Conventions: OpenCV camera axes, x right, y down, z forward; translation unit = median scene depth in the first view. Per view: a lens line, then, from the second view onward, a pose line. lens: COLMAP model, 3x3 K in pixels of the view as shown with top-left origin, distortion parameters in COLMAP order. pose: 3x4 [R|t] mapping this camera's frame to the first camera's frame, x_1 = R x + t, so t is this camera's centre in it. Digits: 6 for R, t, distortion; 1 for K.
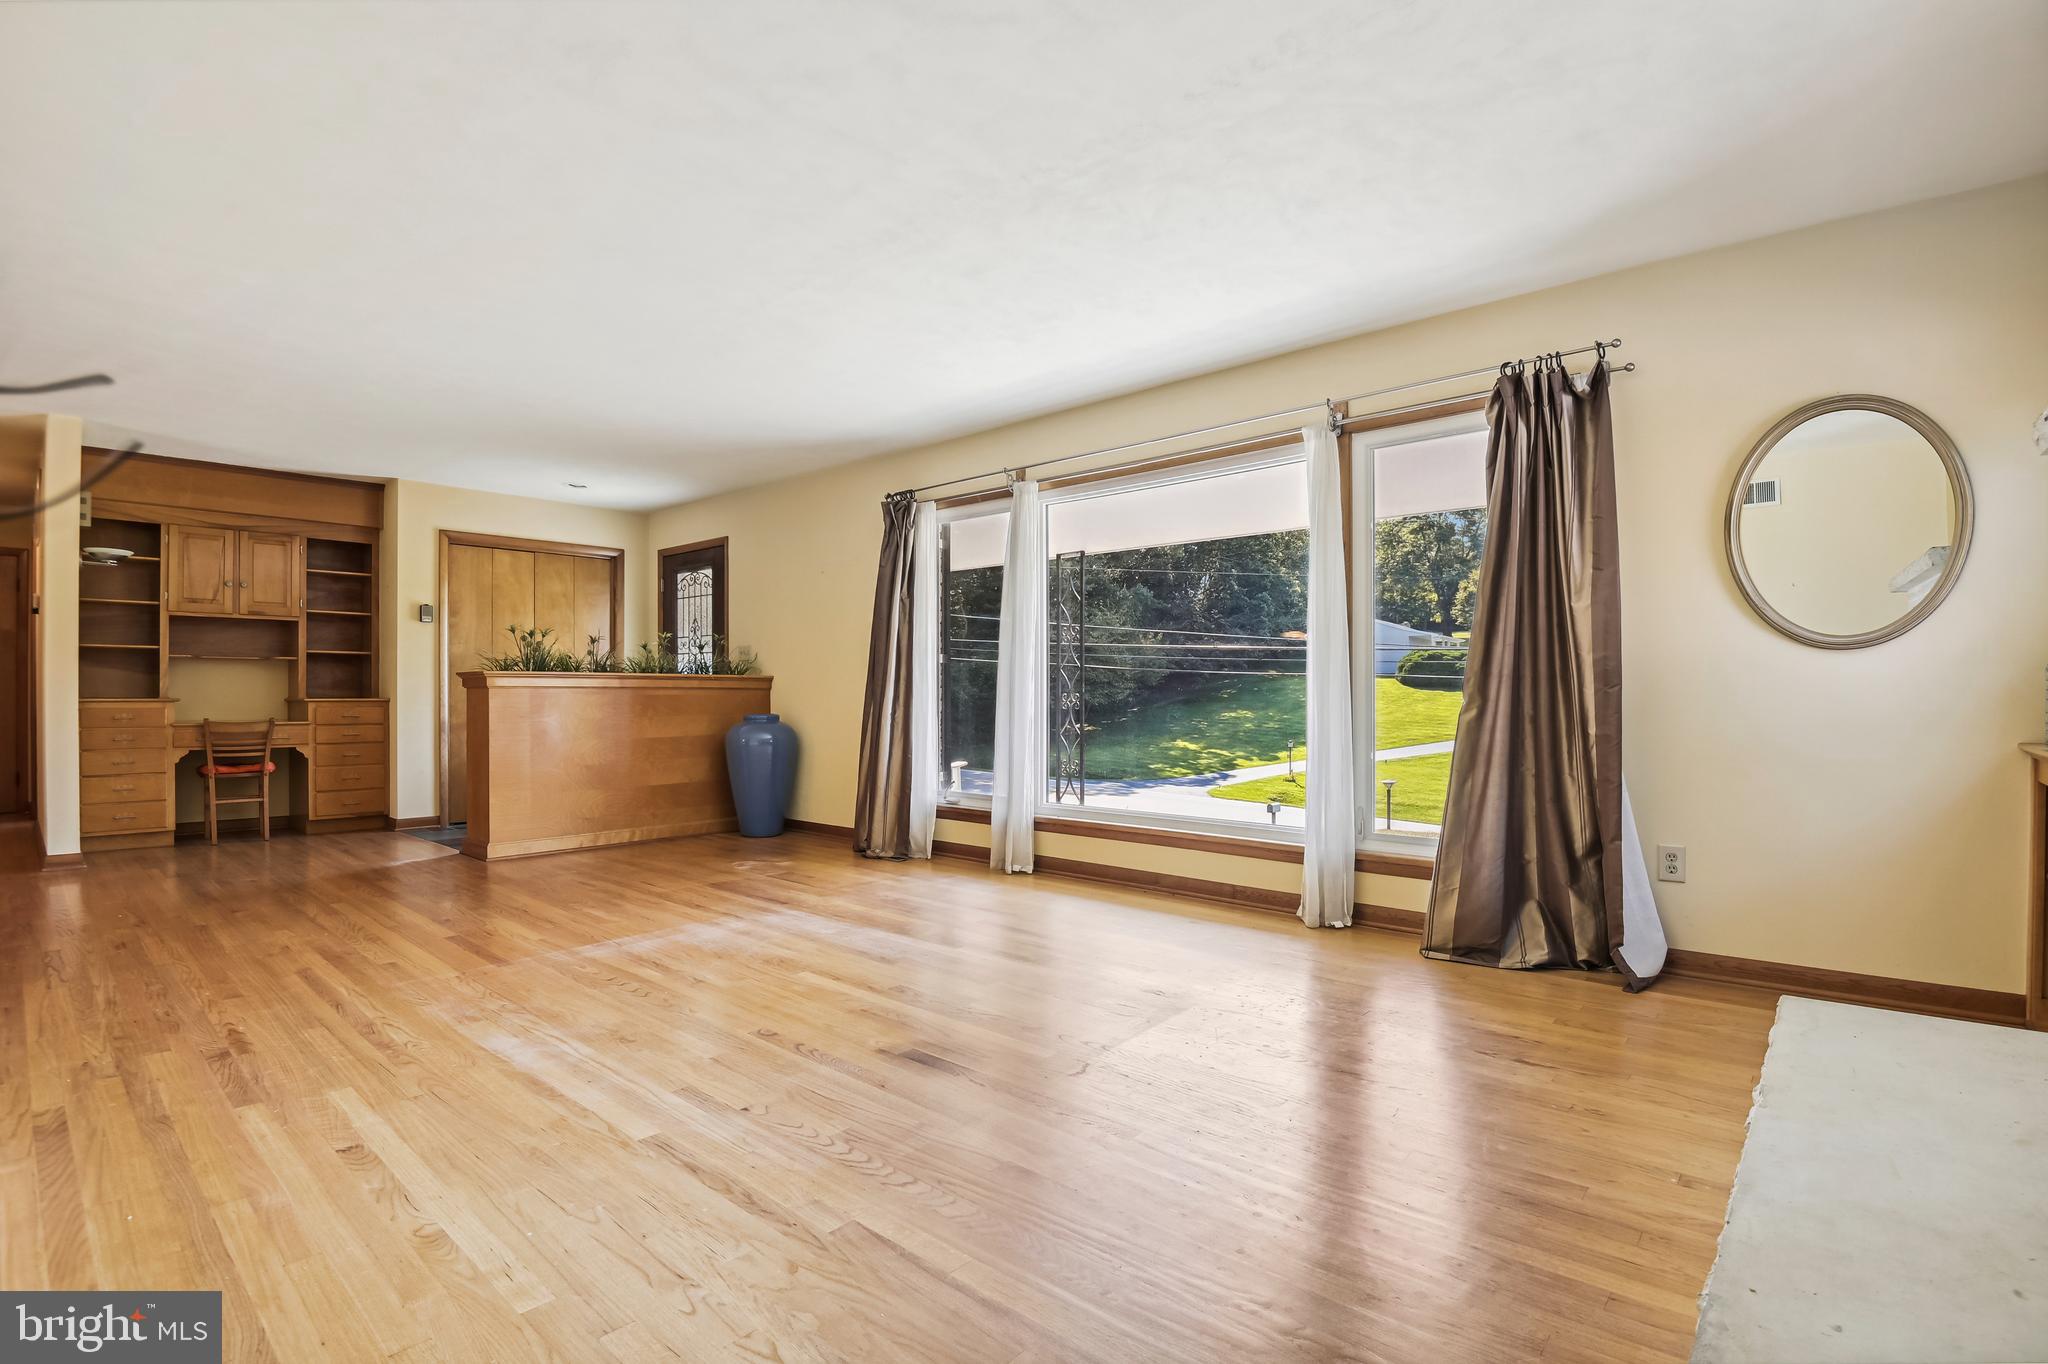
lens RADIAL K [[958.9, 0, 1032.4], [0, 958.9, 685.1], [0, 0, 1]] dist [-0.021800, -0.008134]
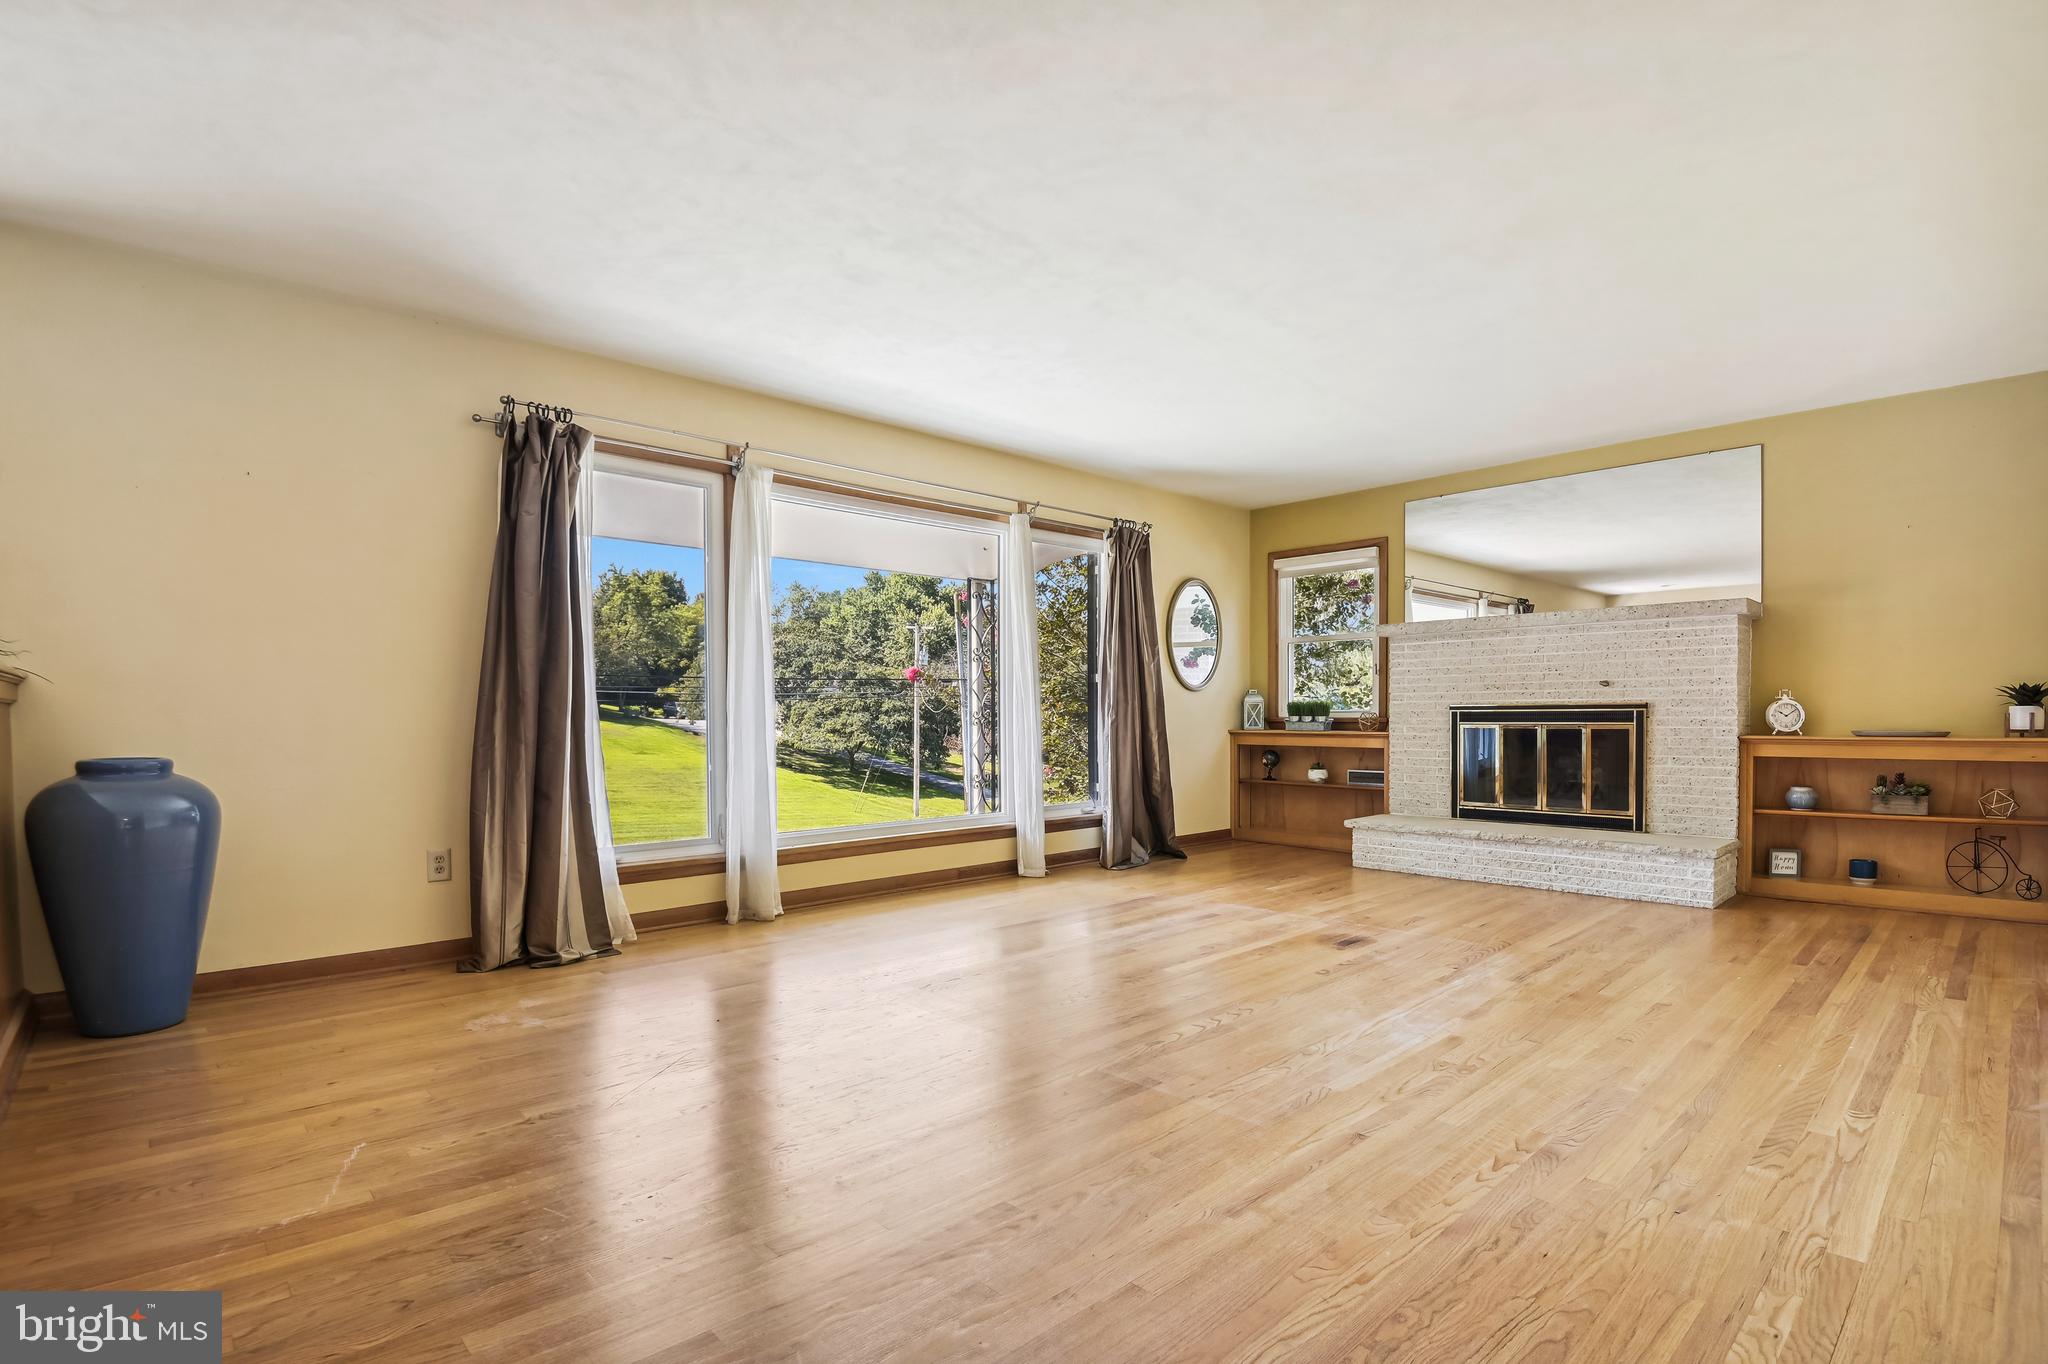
lens RADIAL K [[958.9, 0, 1019.6], [0, 958.9, 747.9], [0, 0, 1]] dist [-0.021800, -0.008134]
pose [[0.100776, -0.038350, 0.994170, -1.112762], [-0.006833, 0.999207, 0.039237, 0.006893], [-0.994886, -0.010747, 0.100434, 0.889894]]
